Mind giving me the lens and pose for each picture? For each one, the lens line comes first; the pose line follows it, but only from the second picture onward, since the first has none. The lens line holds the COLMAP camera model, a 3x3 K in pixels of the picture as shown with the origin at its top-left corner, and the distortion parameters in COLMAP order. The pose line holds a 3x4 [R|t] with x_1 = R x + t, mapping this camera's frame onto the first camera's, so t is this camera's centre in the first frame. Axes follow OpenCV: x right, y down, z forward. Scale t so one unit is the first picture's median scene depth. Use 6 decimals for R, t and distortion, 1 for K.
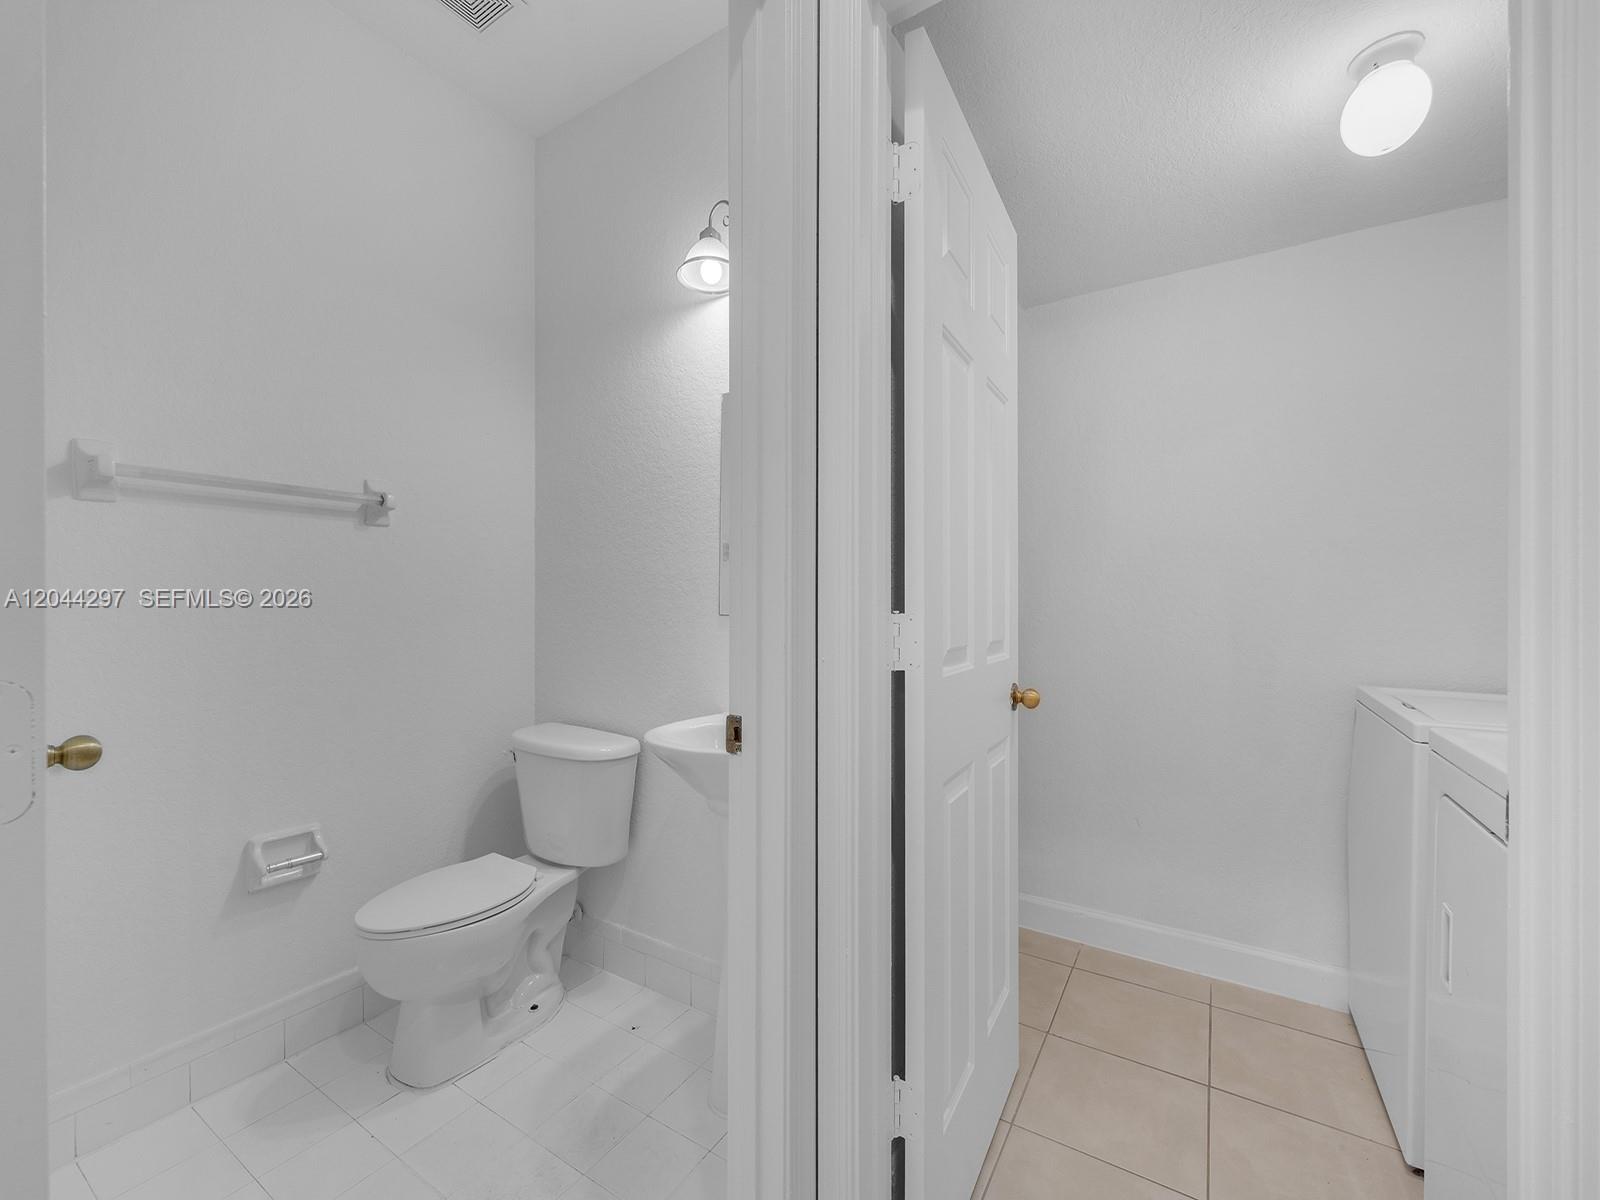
lens RADIAL K [[652.4, 0, 802.5], [0, 652.4, 613.2], [0, 0, 1]] dist [0.000748, -0.000343]
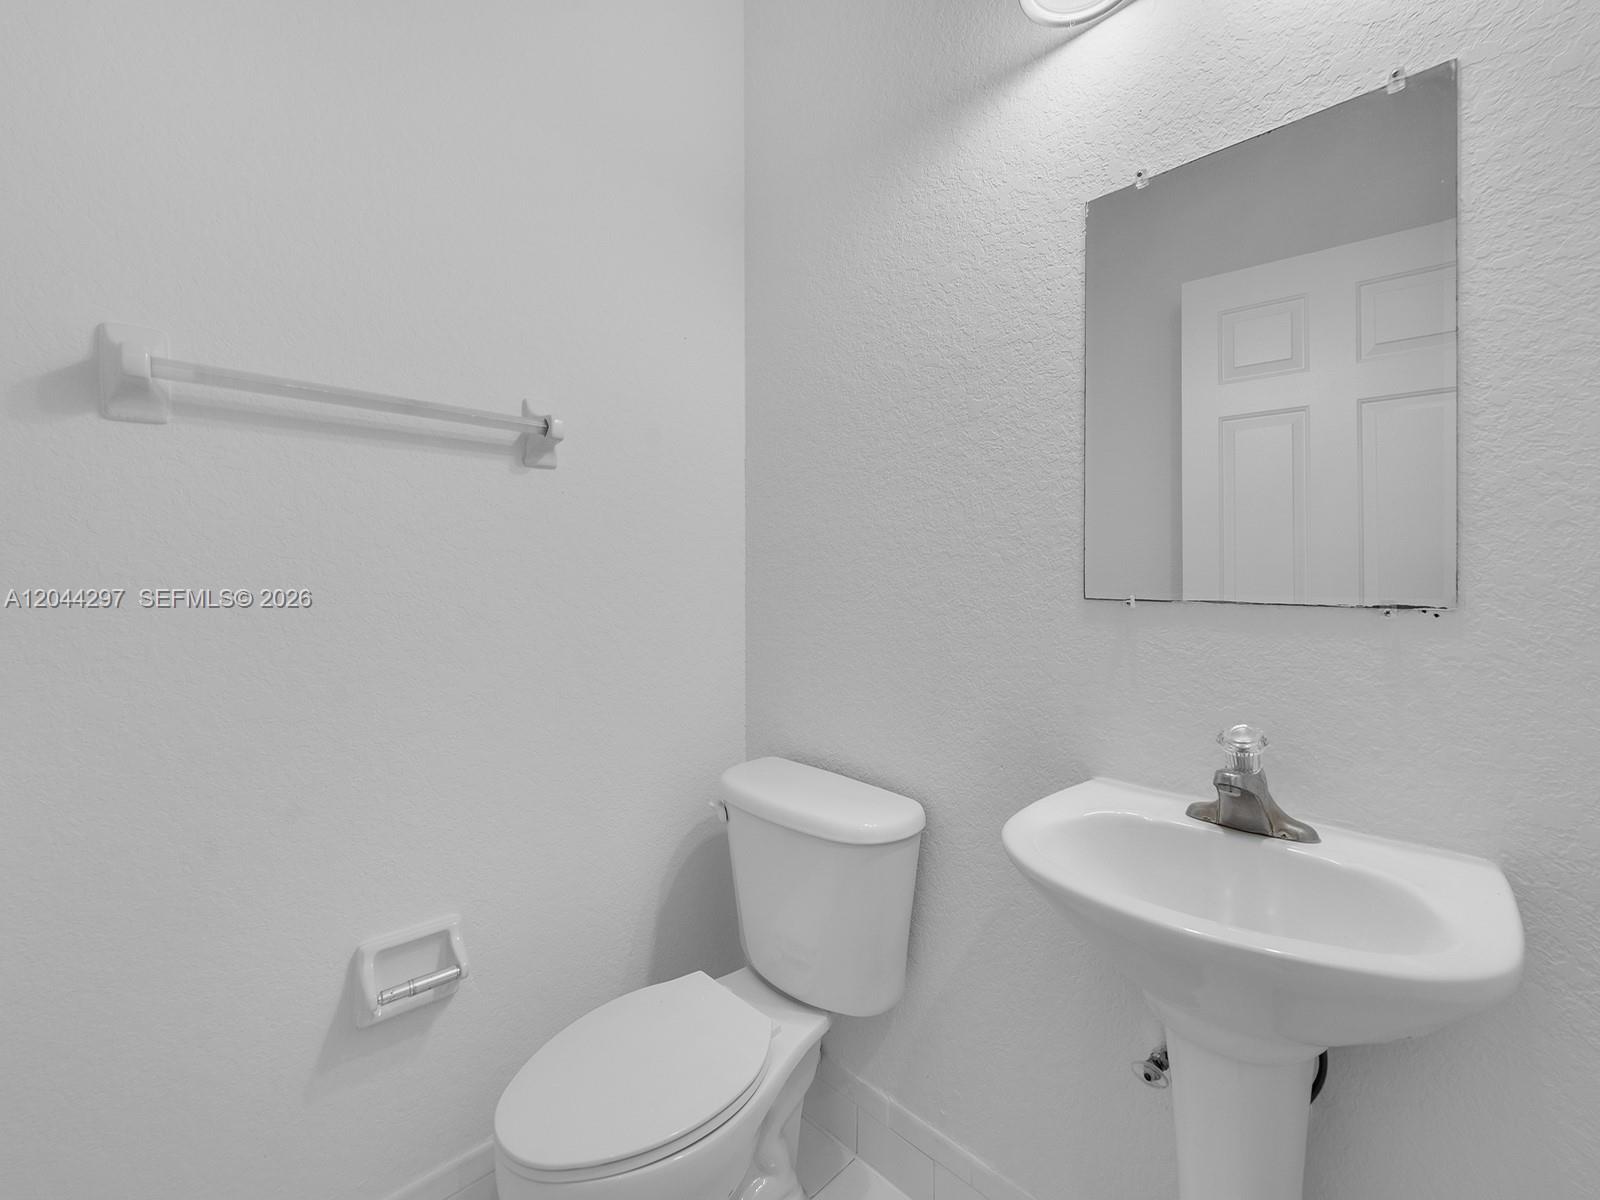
lens RADIAL K [[652.4, 0, 802.4], [0, 652.4, 584.1], [0, 0, 1]] dist [0.000748, -0.000343]
pose [[0.974037, -0.004685, -0.226342, -0.248091], [0.002066, 0.999928, -0.011808, -0.004235], [0.226381, 0.011034, 0.973976, 0.427526]]
